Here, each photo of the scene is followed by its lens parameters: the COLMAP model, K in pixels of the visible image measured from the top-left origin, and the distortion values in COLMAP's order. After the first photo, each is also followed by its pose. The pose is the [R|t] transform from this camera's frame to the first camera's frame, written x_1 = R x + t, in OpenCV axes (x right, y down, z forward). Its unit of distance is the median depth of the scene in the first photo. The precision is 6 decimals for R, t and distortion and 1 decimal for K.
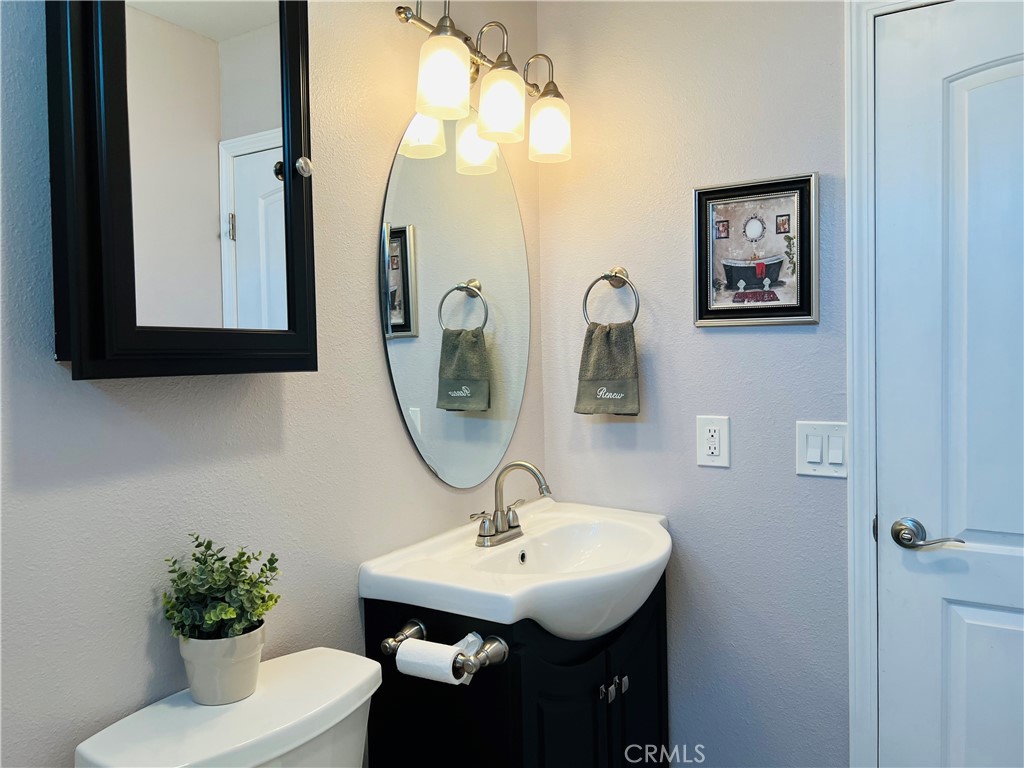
lens RADIAL K [[766.1, 0, 517.9], [0, 766.1, 380.4], [0, 0, 1]] dist [0.051005, -0.060078]
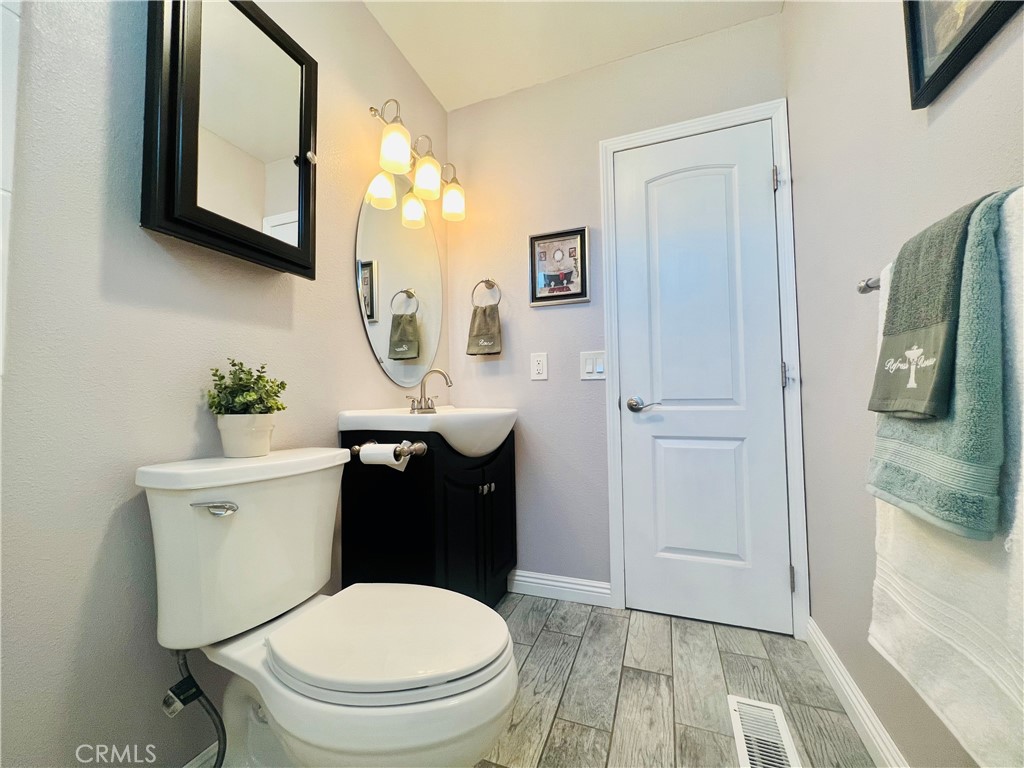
lens RADIAL K [[408.6, 0, 514.3], [0, 408.6, 383.6], [0, 0, 1]] dist [-0.003579, 0.001397]
pose [[0.982112, 0.011775, 0.187927, 0.004904], [0.003114, 0.996891, -0.078735, 0.213801], [-0.188270, 0.077912, 0.979022, 0.030876]]
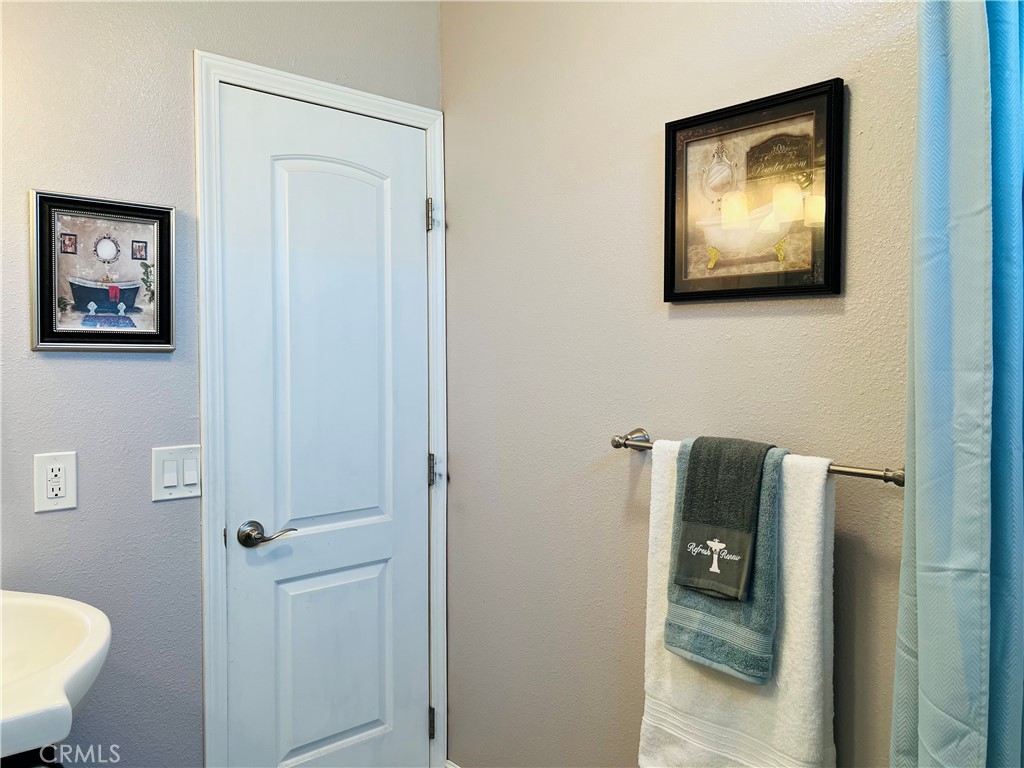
lens RADIAL K [[766.1, 0, 513.3], [0, 766.1, 377.4], [0, 0, 1]] dist [0.051005, -0.060078]
pose [[0.301513, -0.008511, 0.953424, -0.458059], [0.033626, 0.999433, -0.001713, -0.021950], [-0.952869, 0.032577, 0.301628, 0.249080]]
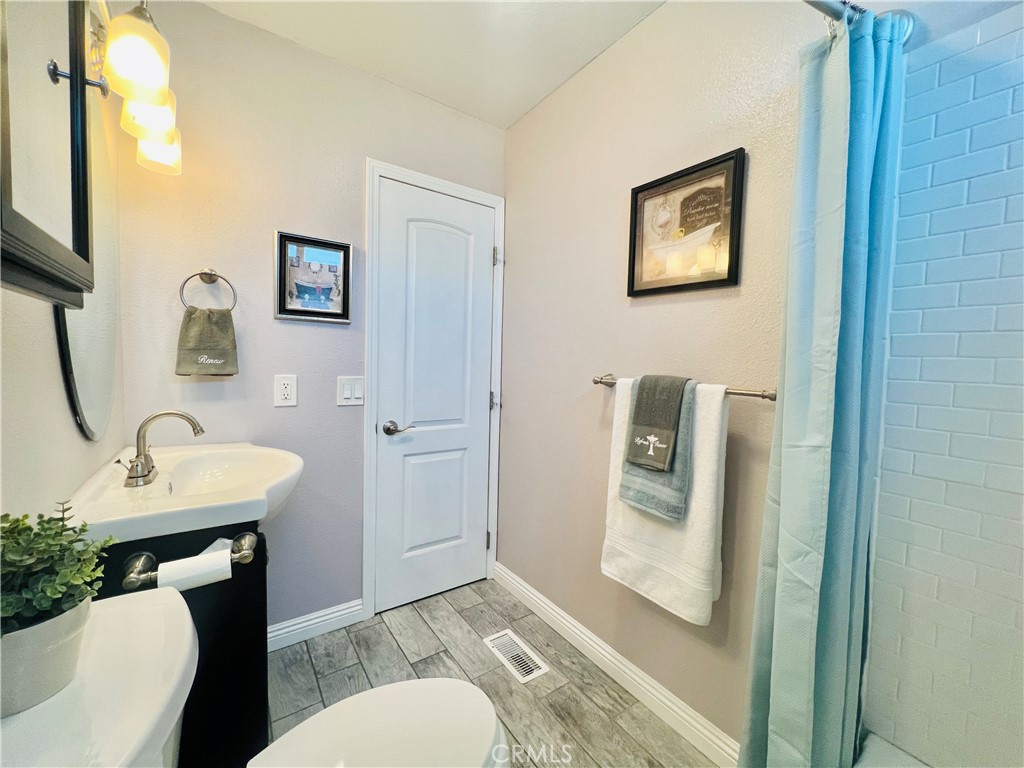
lens RADIAL K [[408.6, 0, 507.6], [0, 408.6, 381.9], [0, 0, 1]] dist [-0.003579, 0.001397]
pose [[0.398560, -0.016394, 0.916996, -0.372262], [0.001866, 0.999853, 0.017065, 0.049996], [-0.917140, -0.005090, 0.398532, 0.244200]]
